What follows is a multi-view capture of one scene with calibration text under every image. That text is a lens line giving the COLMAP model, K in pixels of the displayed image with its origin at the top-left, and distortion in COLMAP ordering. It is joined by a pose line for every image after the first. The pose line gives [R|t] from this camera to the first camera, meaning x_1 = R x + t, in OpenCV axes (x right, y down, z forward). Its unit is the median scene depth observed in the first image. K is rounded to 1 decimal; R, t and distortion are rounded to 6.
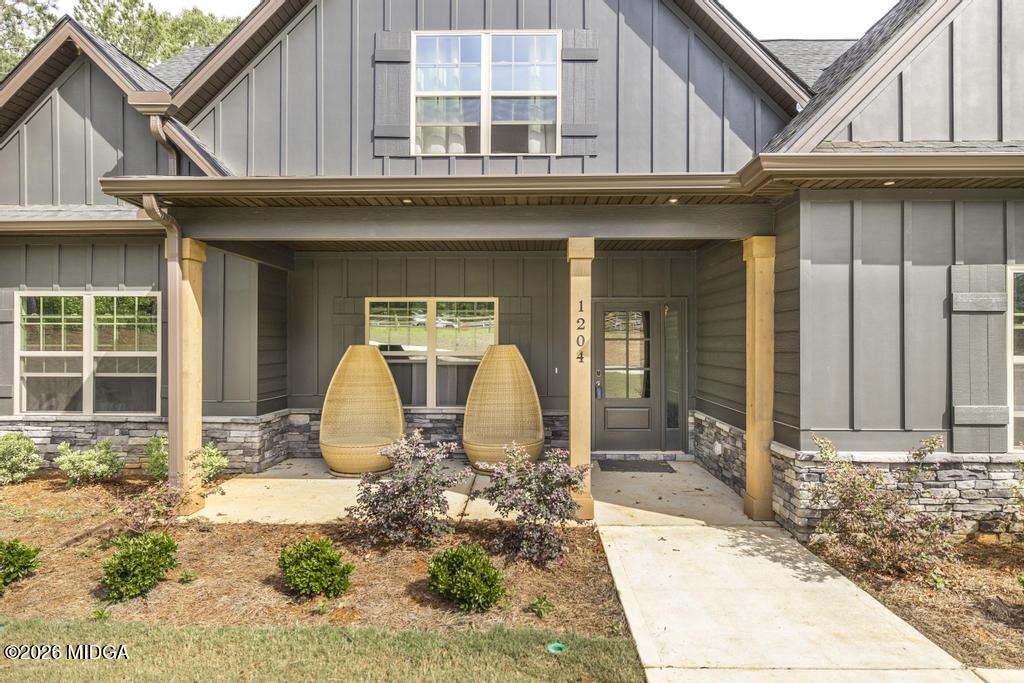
lens RADIAL K [[589.2, 0, 512.2], [0, 589.2, 342.7], [0, 0, 1]] dist [-0.003250, -0.000606]
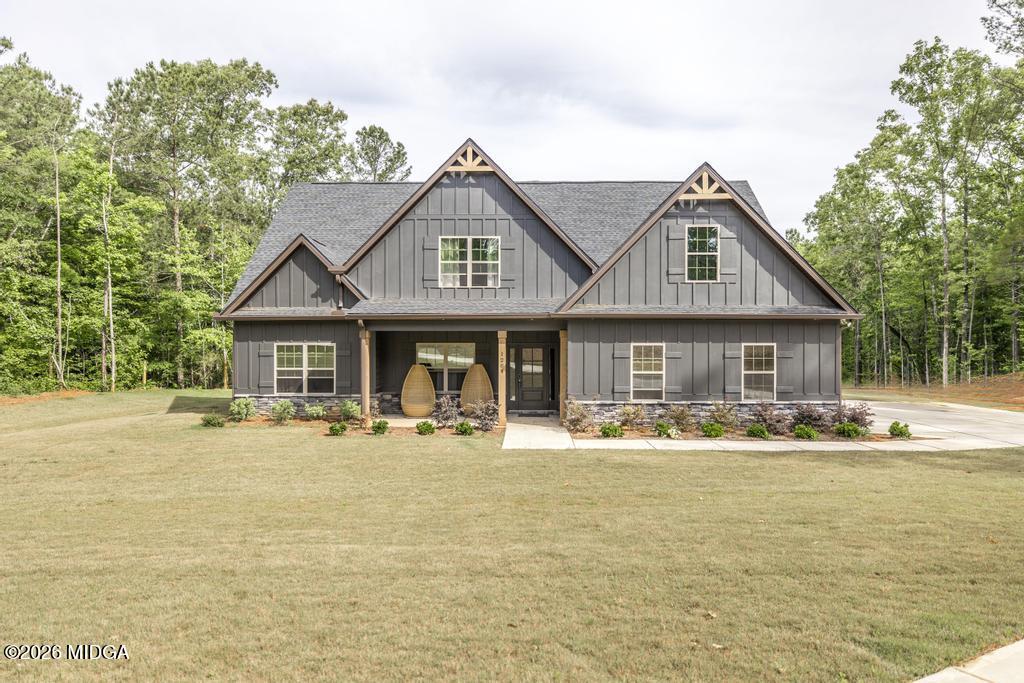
lens RADIAL K [[687.6, 0, 510.1], [0, 687.6, 343.5], [0, 0, 1]] dist [-0.008987, -0.004245]
pose [[0.999875, -0.001876, 0.015721, 0.077084], [0.001729, 0.999955, 0.009376, -0.110578], [-0.015738, -0.009347, 0.999832, -1.832893]]
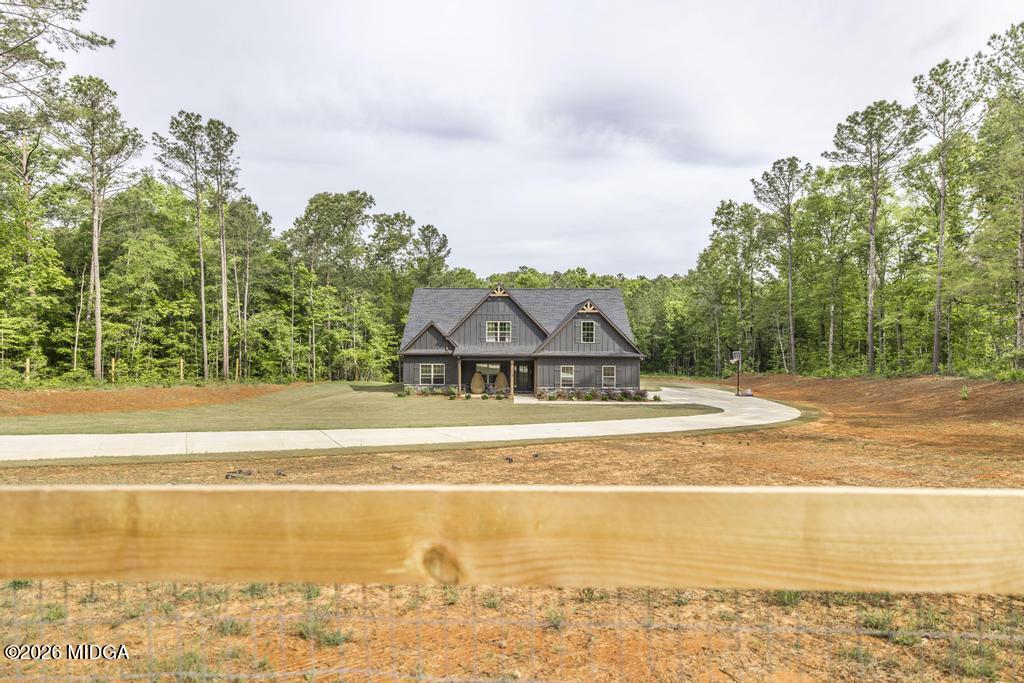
lens RADIAL K [[542.6, 0, 513.5], [0, 542.6, 346.2], [0, 0, 1]] dist [-0.005131, -0.000143]
pose [[0.999427, 0.000900, 0.033843, -0.081074], [-0.001424, 0.999879, 0.015471, -0.356732], [-0.033825, -0.015510, 0.999307, -4.564995]]
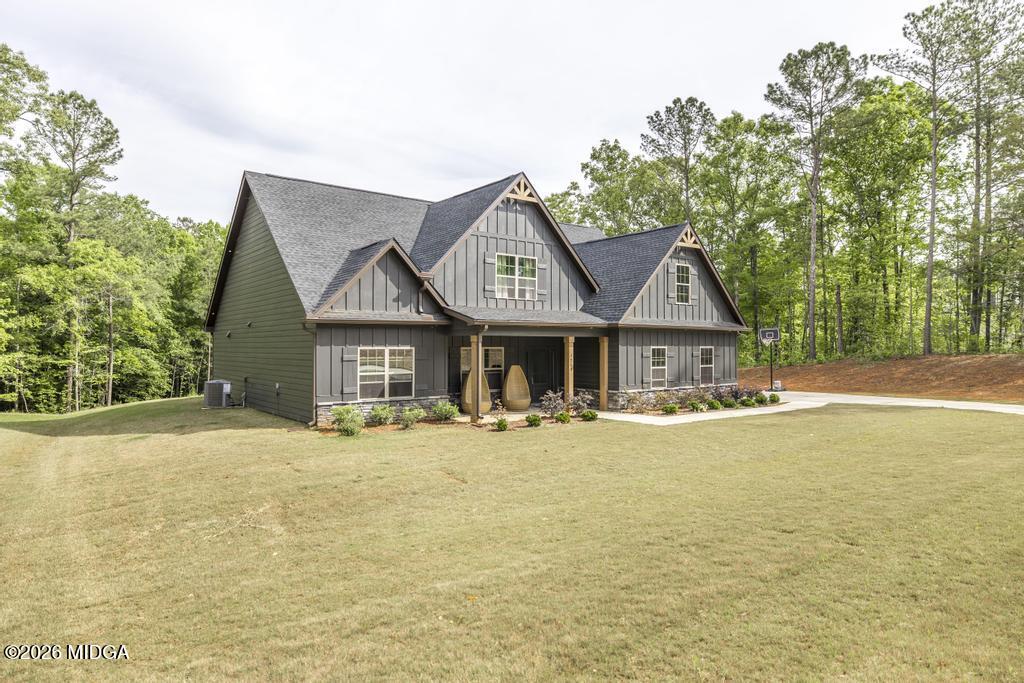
lens RADIAL K [[614.3, 0, 513.8], [0, 614.3, 340.7], [0, 0, 1]] dist [0.007293, 0.000152]
pose [[0.771199, 0.002434, 0.636589, -1.918308], [-0.001257, 0.999997, -0.002302, -0.108602], [-0.636593, 0.000975, 0.771199, -1.265098]]
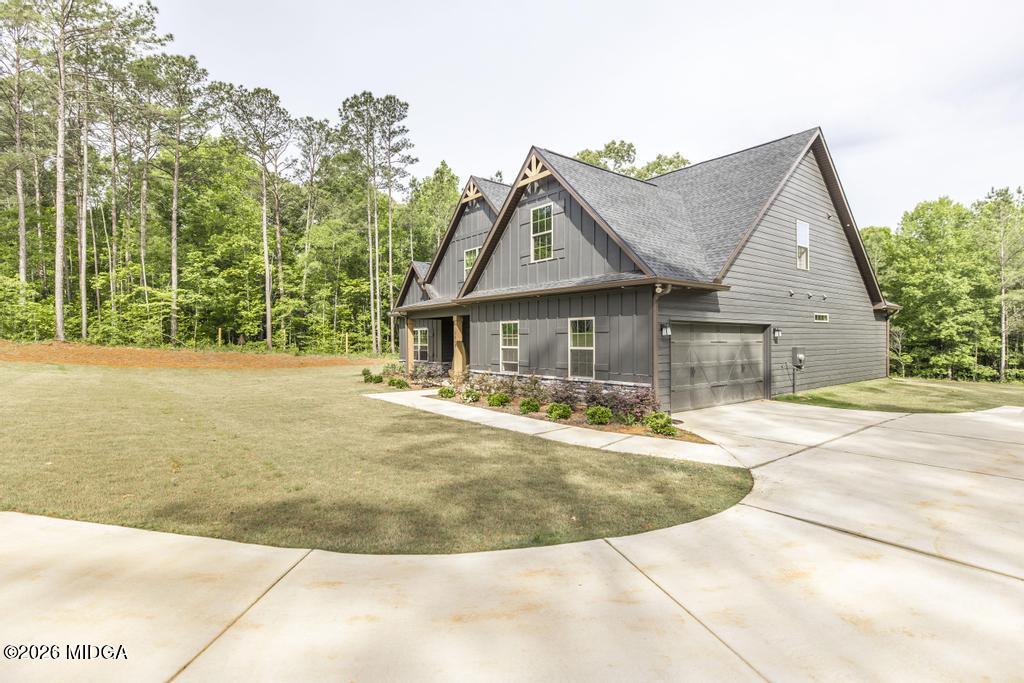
lens RADIAL K [[482.4, 0, 515.3], [0, 482.4, 340.3], [0, 0, 1]] dist [-0.005031, 0.001031]
pose [[0.652167, -0.001484, -0.758074, 2.132756], [0.011617, 0.999900, 0.008036, -0.024522], [0.757986, -0.014048, 0.652120, -0.613797]]
